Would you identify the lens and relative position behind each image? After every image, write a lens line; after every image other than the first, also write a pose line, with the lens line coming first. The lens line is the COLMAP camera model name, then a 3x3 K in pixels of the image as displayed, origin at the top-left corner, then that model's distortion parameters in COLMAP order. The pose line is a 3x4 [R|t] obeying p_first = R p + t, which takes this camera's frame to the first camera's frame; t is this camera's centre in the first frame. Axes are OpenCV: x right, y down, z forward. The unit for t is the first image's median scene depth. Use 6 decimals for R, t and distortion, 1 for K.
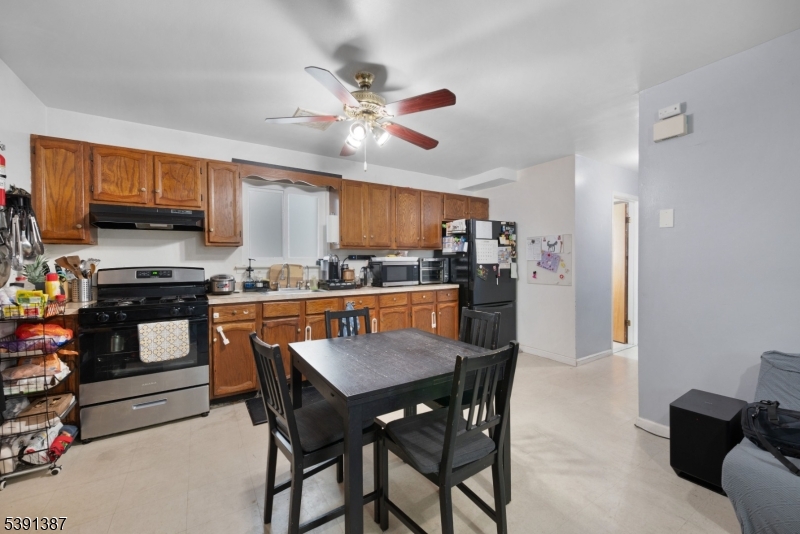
lens RADIAL K [[316.7, 0, 403.2], [0, 316.7, 265.0], [0, 0, 1]] dist [-0.002812, -0.000404]
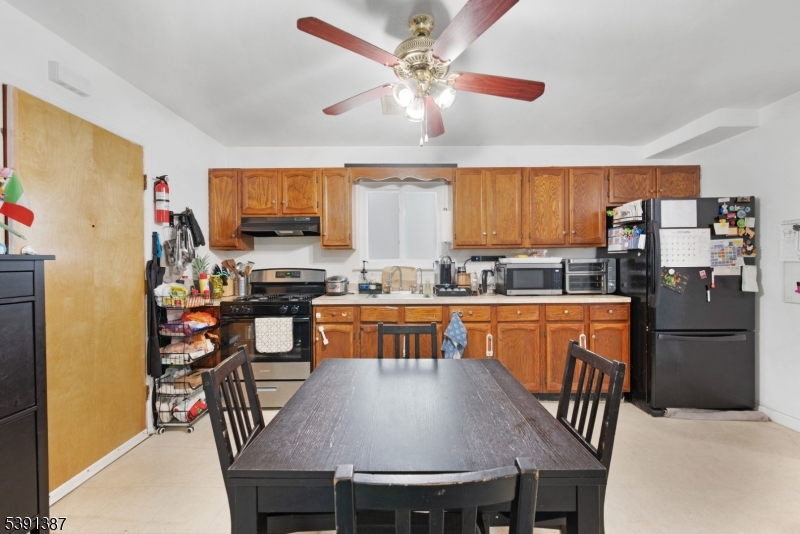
lens RADIAL K [[316.7, 0, 403.2], [0, 316.7, 265.0], [0, 0, 1]] dist [-0.002812, -0.000404]
pose [[0.843873, 0.003174, -0.536533, 0.147866], [-0.005132, 0.999985, -0.002155, -0.004484], [0.536518, 0.004572, 0.843877, 0.194252]]
